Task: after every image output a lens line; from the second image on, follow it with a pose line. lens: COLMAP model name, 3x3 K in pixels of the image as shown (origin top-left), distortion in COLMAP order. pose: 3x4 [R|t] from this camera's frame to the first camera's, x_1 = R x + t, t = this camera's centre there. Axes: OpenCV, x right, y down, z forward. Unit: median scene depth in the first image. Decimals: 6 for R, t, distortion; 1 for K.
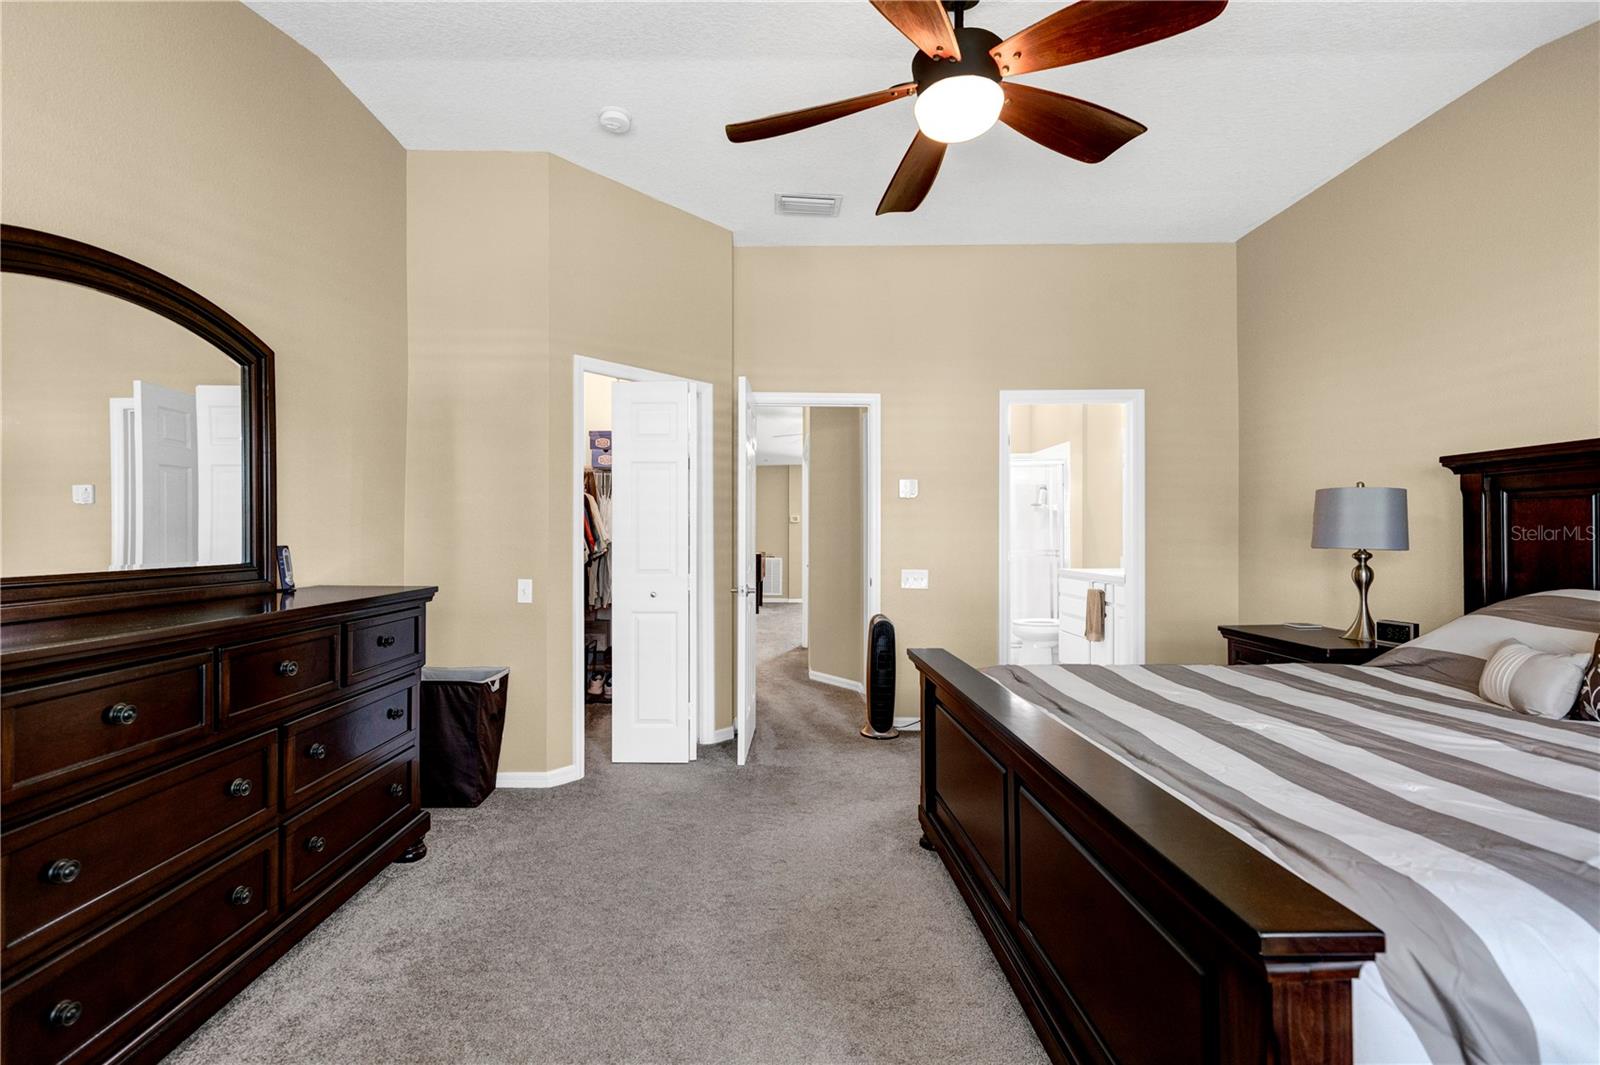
lens RADIAL K [[741.4, 0, 766.9], [0, 741.4, 535.7], [0, 0, 1]] dist [0.008798, -0.000371]
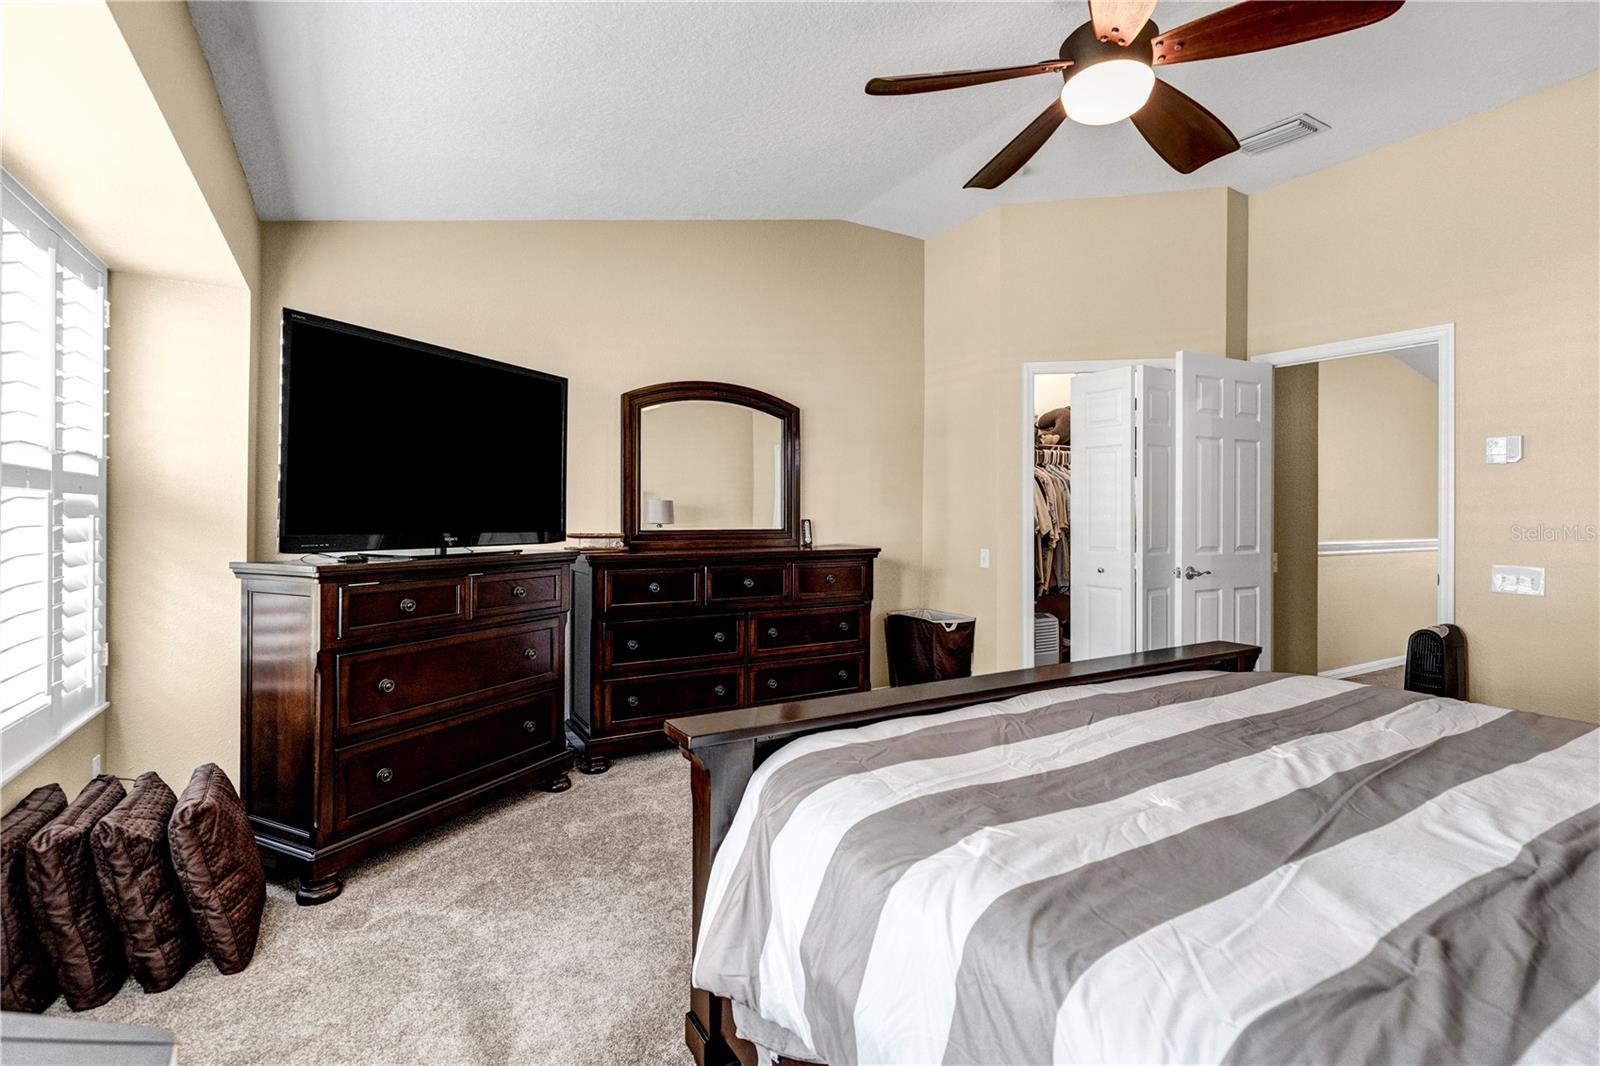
lens RADIAL K [[741.4, 0, 795.7], [0, 741.4, 518.8], [0, 0, 1]] dist [0.008798, -0.000371]
pose [[0.501582, 0.006559, -0.865085, 0.737245], [-0.005022, 0.999976, 0.004670, 0.003135], [0.865095, 0.002002, 0.501603, 0.105796]]
